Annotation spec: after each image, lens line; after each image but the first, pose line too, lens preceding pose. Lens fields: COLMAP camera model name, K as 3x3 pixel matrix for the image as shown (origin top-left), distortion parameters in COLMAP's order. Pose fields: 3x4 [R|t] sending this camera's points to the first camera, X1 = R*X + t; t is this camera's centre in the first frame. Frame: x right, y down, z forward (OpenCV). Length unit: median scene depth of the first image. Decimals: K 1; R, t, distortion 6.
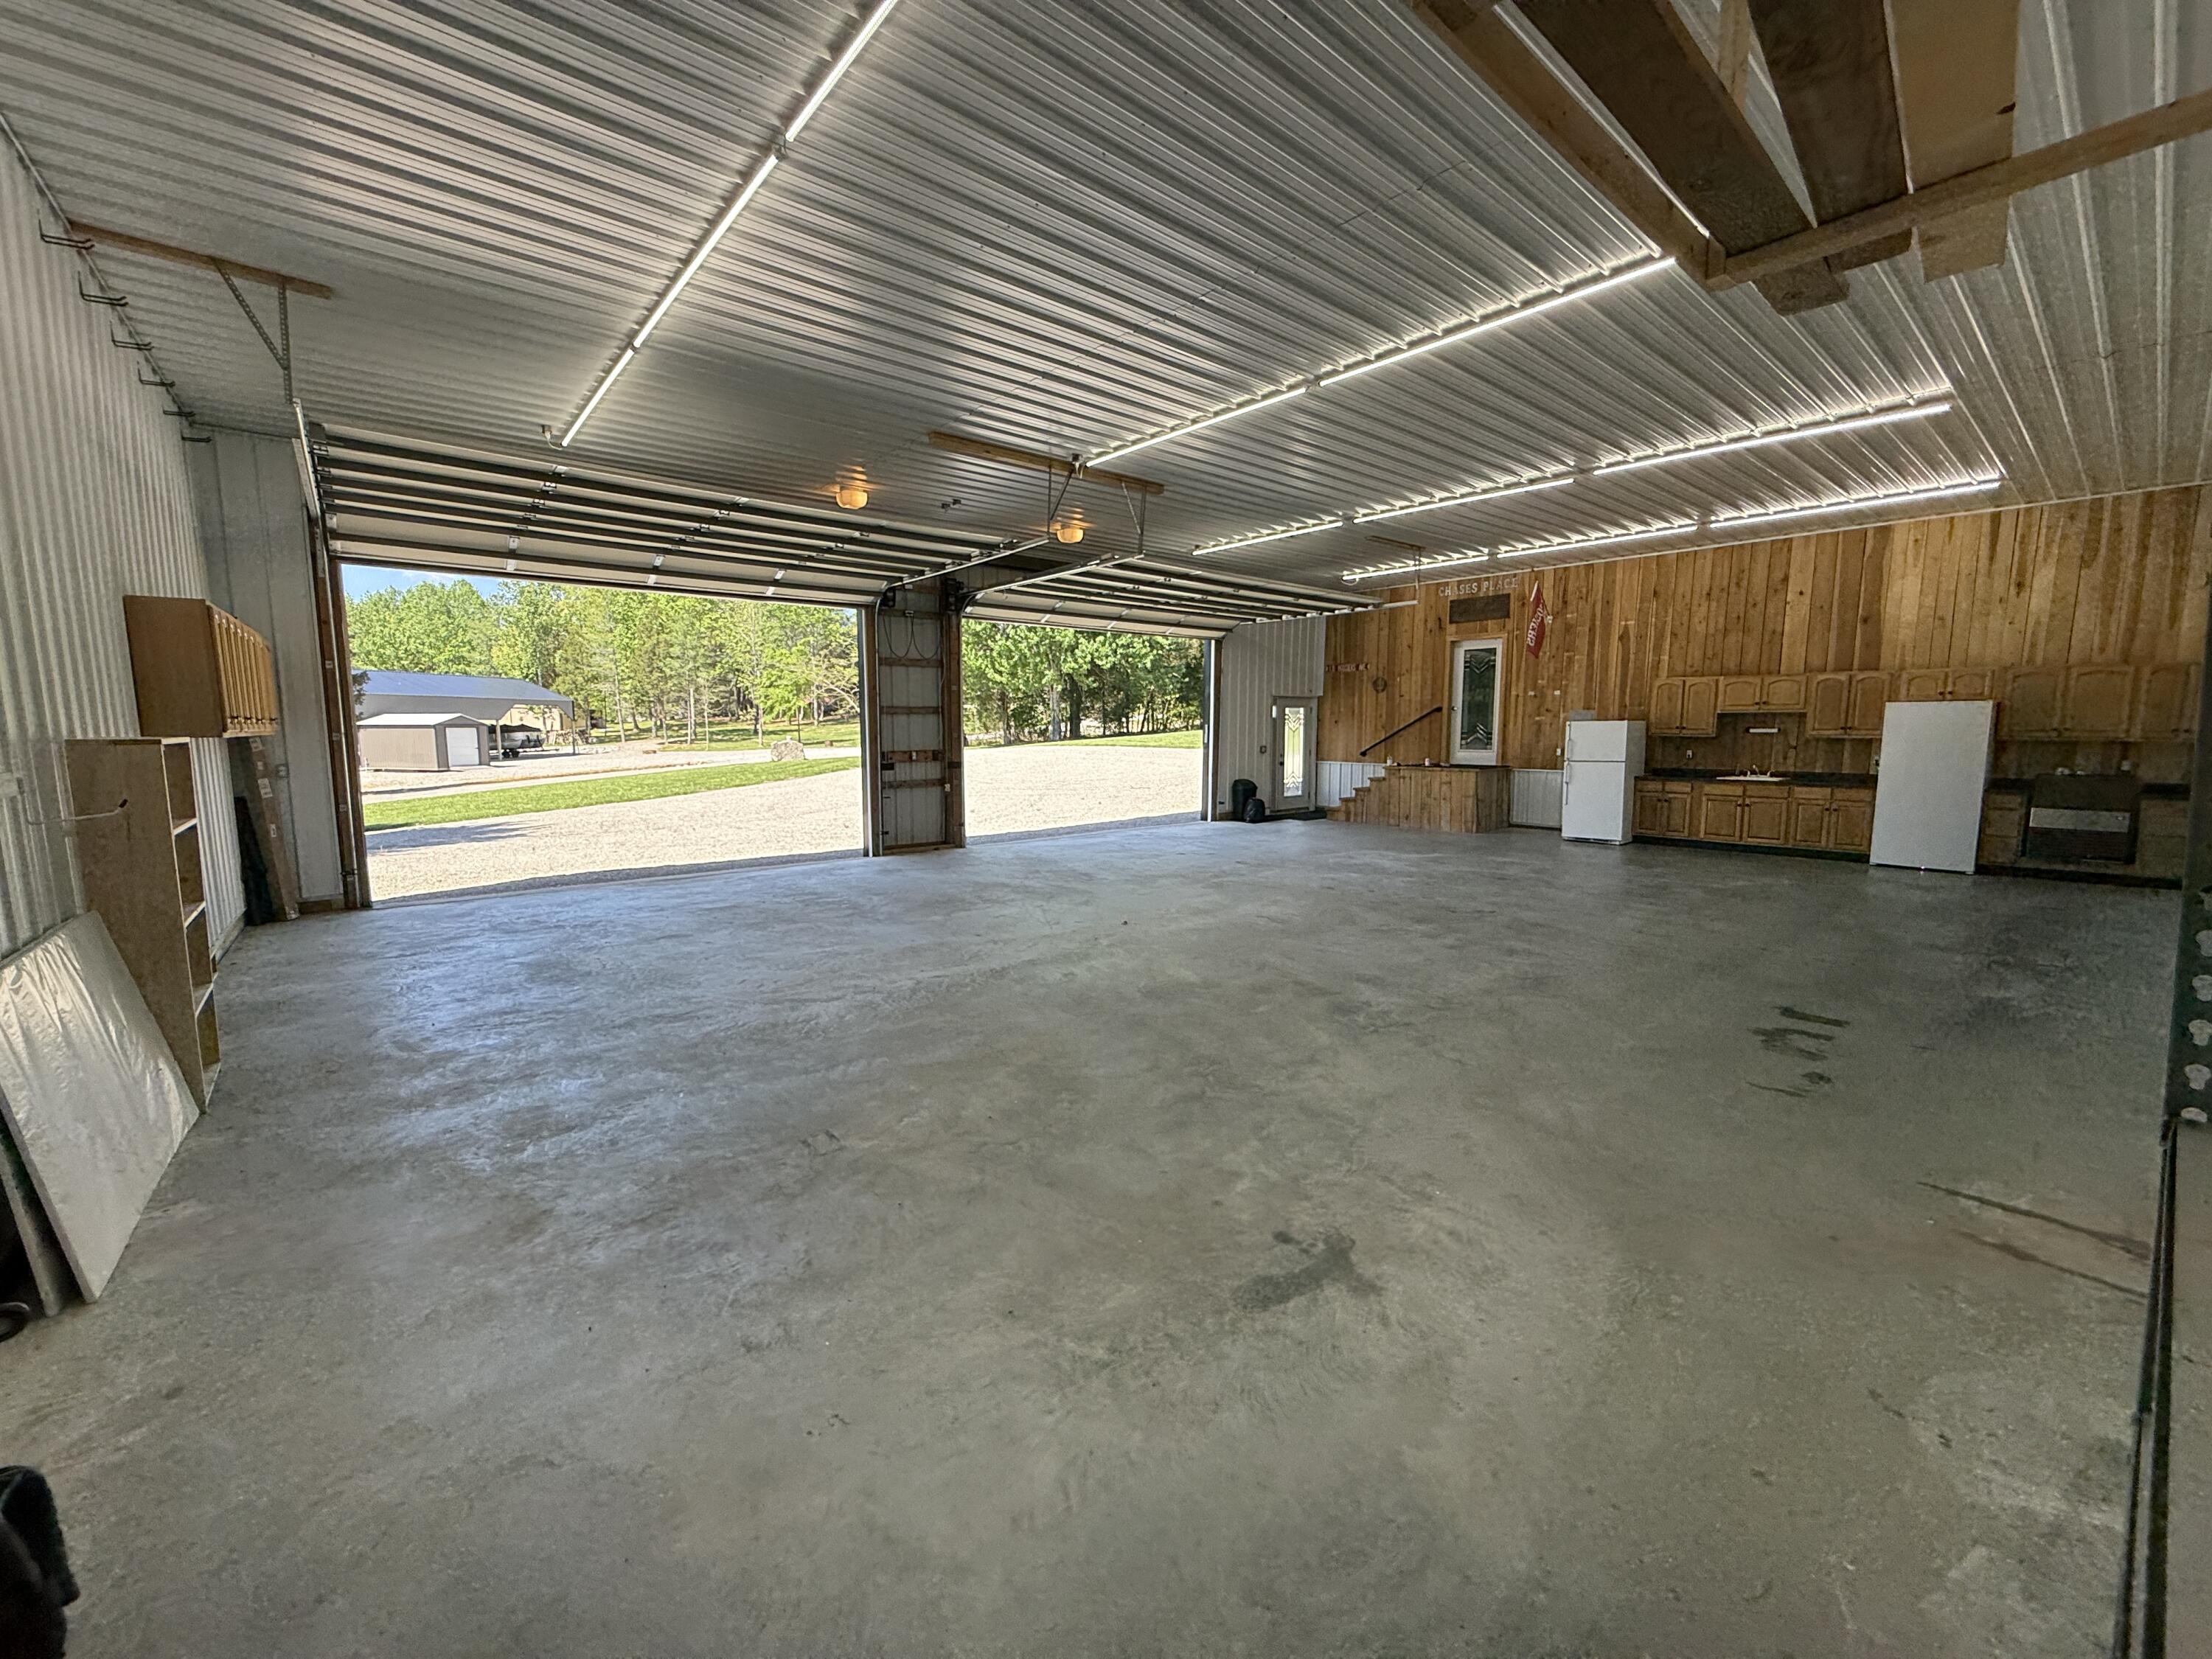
lens RADIAL K [[882.6, 0, 1099.0], [0, 882.6, 829.6], [0, 0, 1]] dist [0.001290, -0.000823]
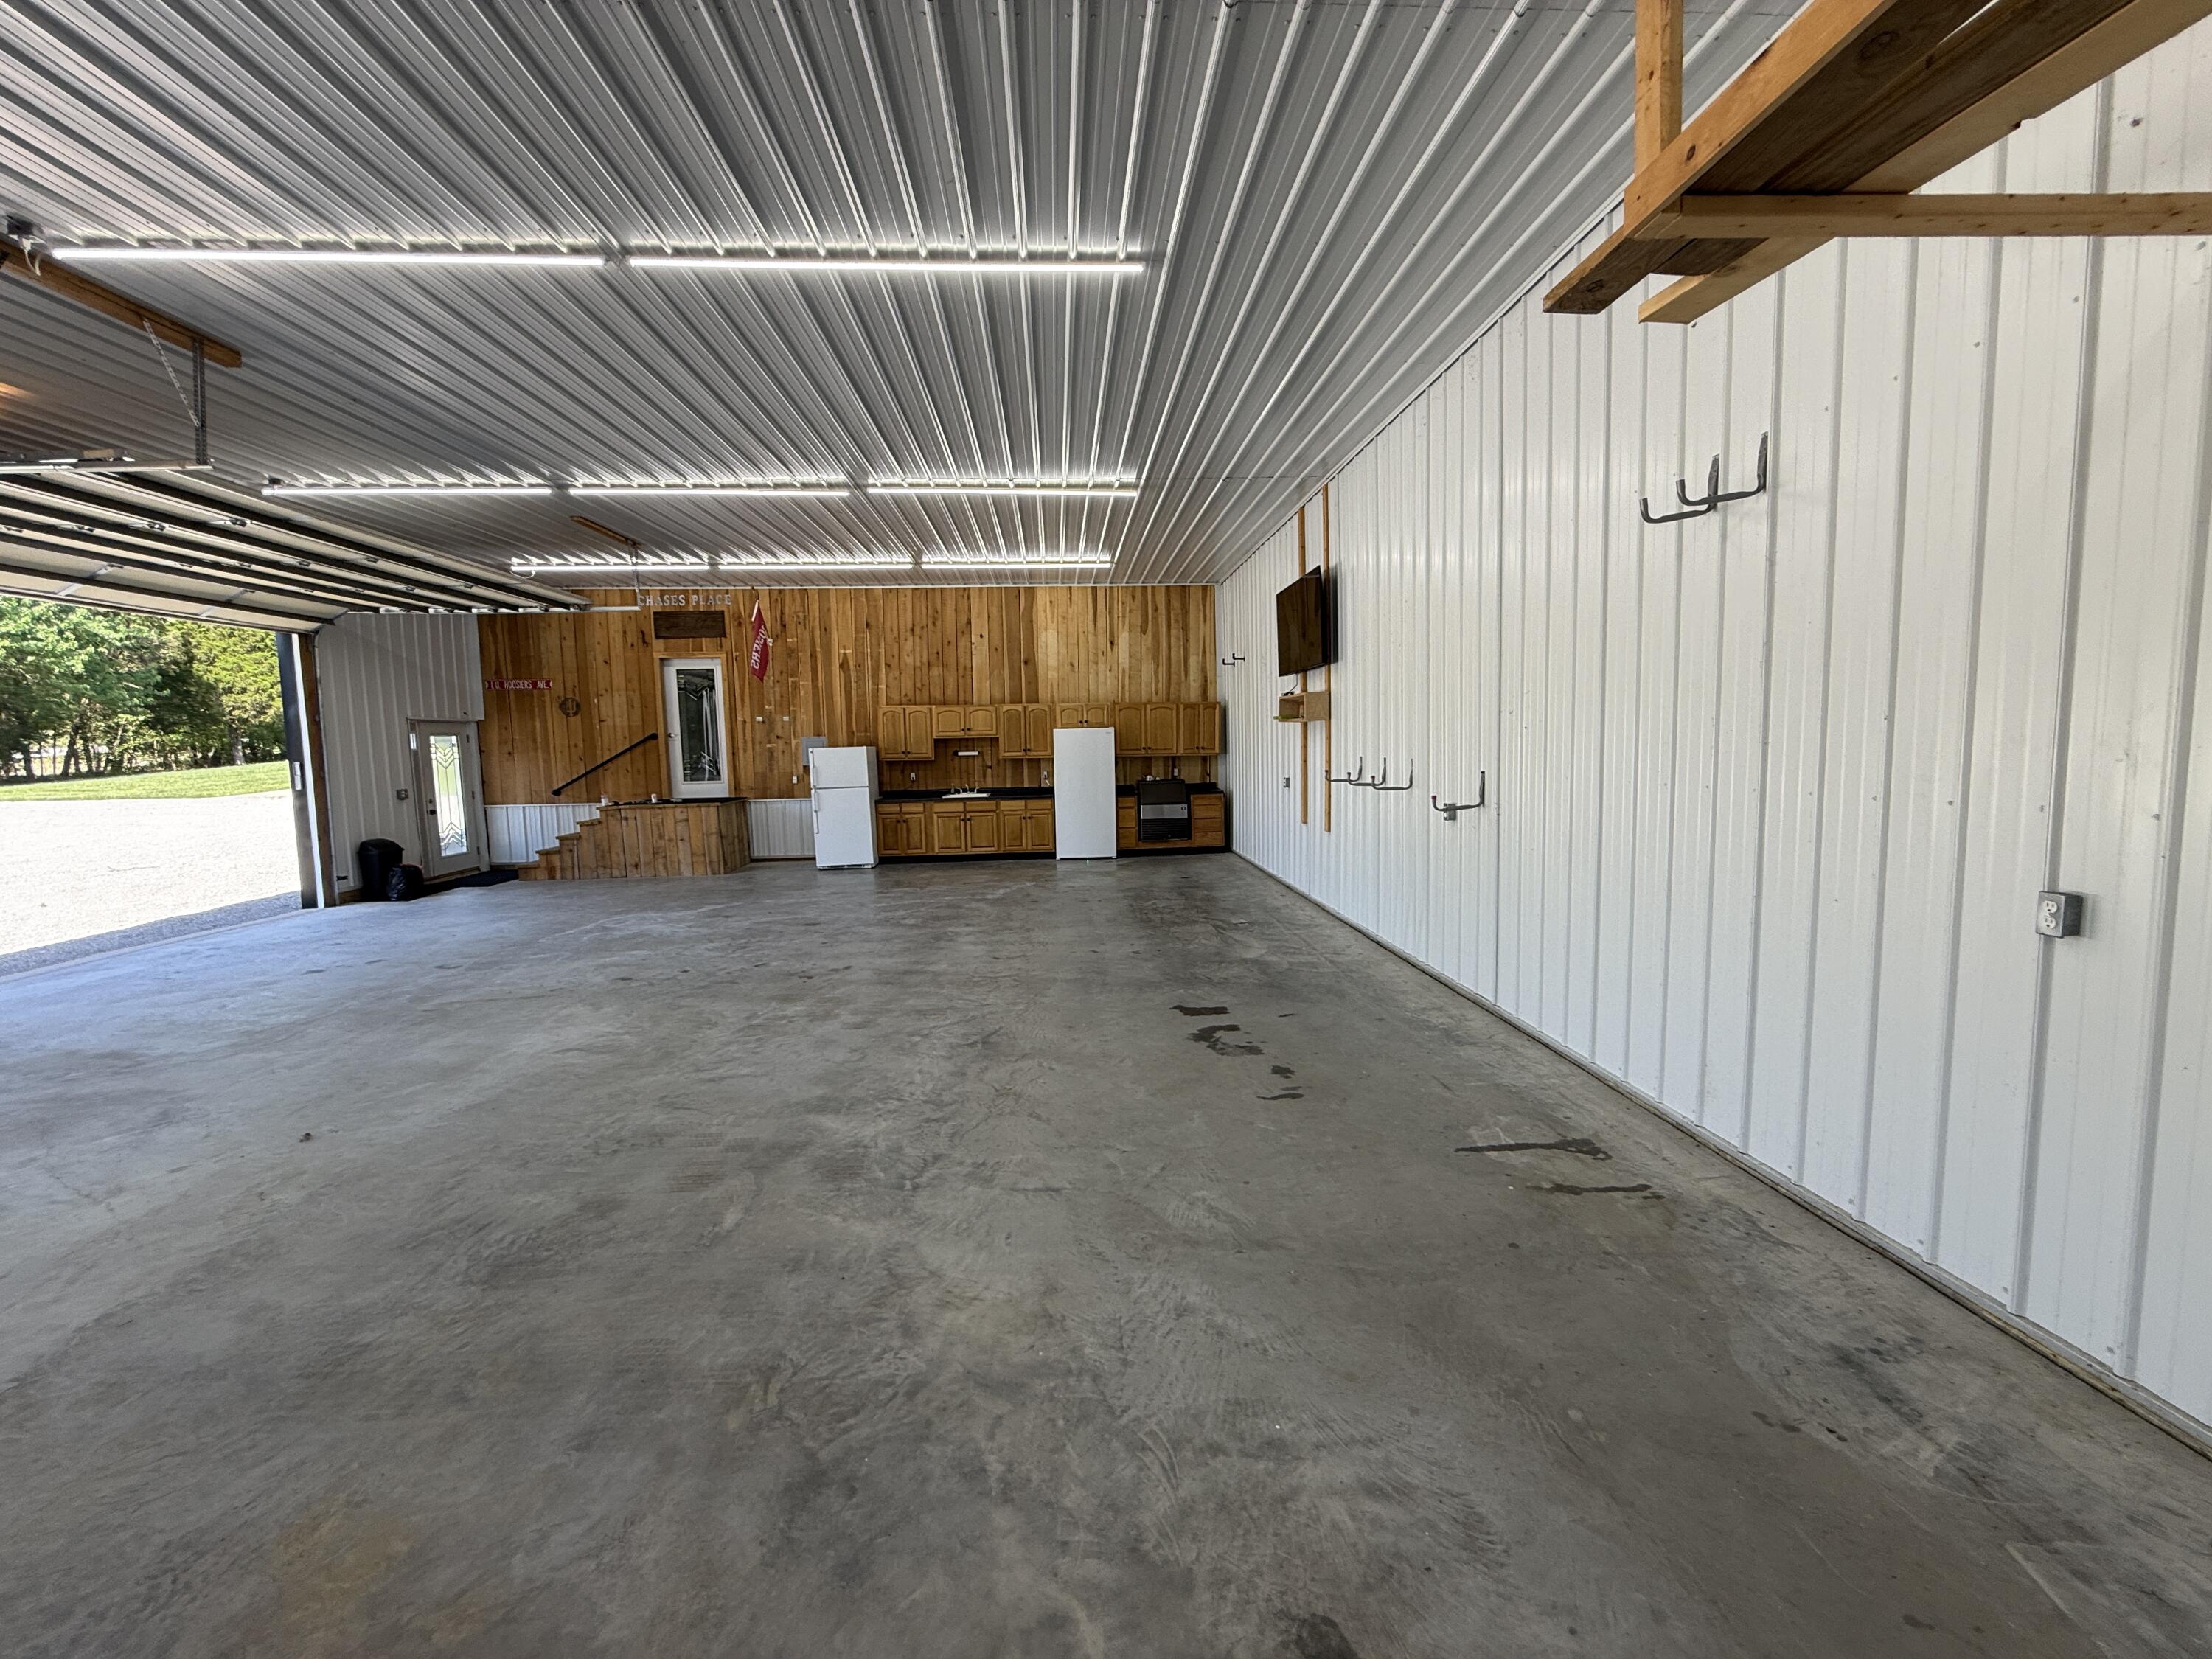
lens RADIAL K [[882.6, 0, 1106.3], [0, 882.6, 828.4], [0, 0, 1]] dist [0.001290, -0.000823]
pose [[0.599172, -0.089609, 0.795590, -0.061428], [0.113604, 0.993178, 0.026306, -0.027400], [-0.792519, 0.074620, 0.605264, 0.187136]]
